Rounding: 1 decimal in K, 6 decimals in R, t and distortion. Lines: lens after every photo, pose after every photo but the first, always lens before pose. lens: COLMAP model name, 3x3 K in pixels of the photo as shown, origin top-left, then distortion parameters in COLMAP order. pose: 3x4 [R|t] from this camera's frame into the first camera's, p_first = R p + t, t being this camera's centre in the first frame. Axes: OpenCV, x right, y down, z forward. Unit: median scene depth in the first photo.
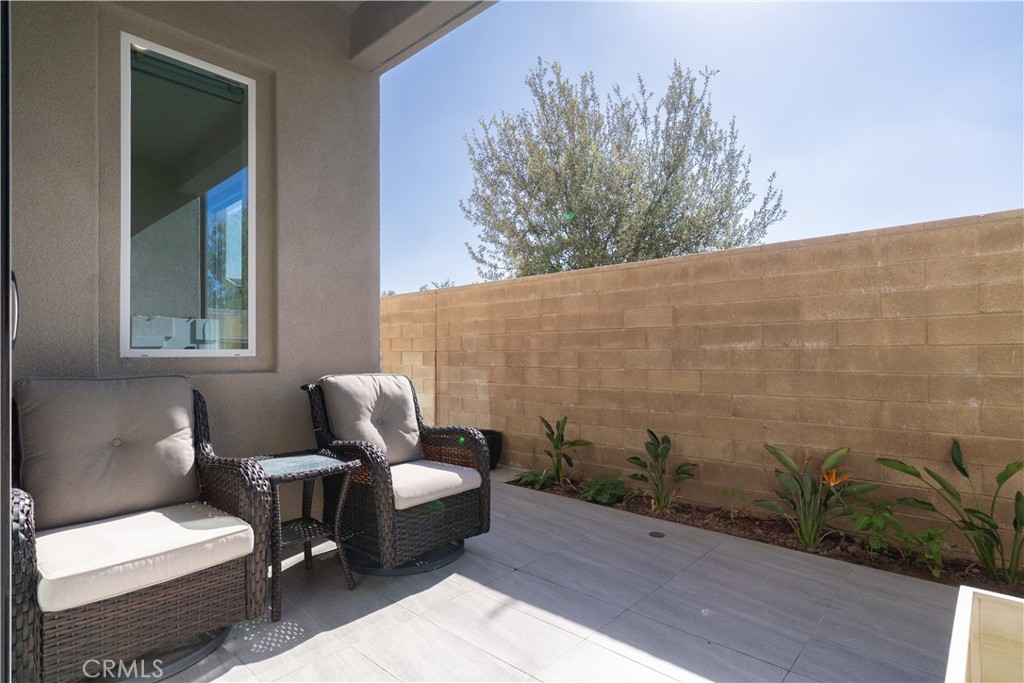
lens RADIAL K [[523.6, 0, 512.5], [0, 523.6, 345.2], [0, 0, 1]] dist [-0.003755, 0.001857]
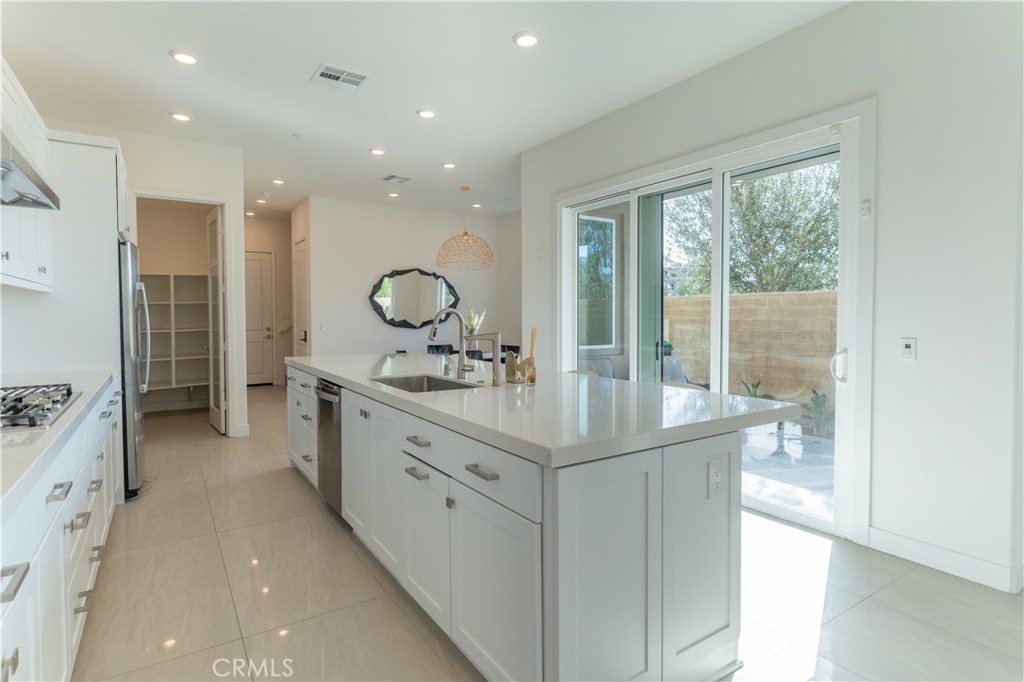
lens RADIAL K [[523.6, 0, 508.6], [0, 523.6, 331.2], [0, 0, 1]] dist [-0.003755, 0.001857]
pose [[0.965219, 0.012811, -0.261130, -0.236620], [-0.001340, 0.999028, 0.044059, -0.097443], [0.261440, -0.042177, 0.964298, -0.835302]]
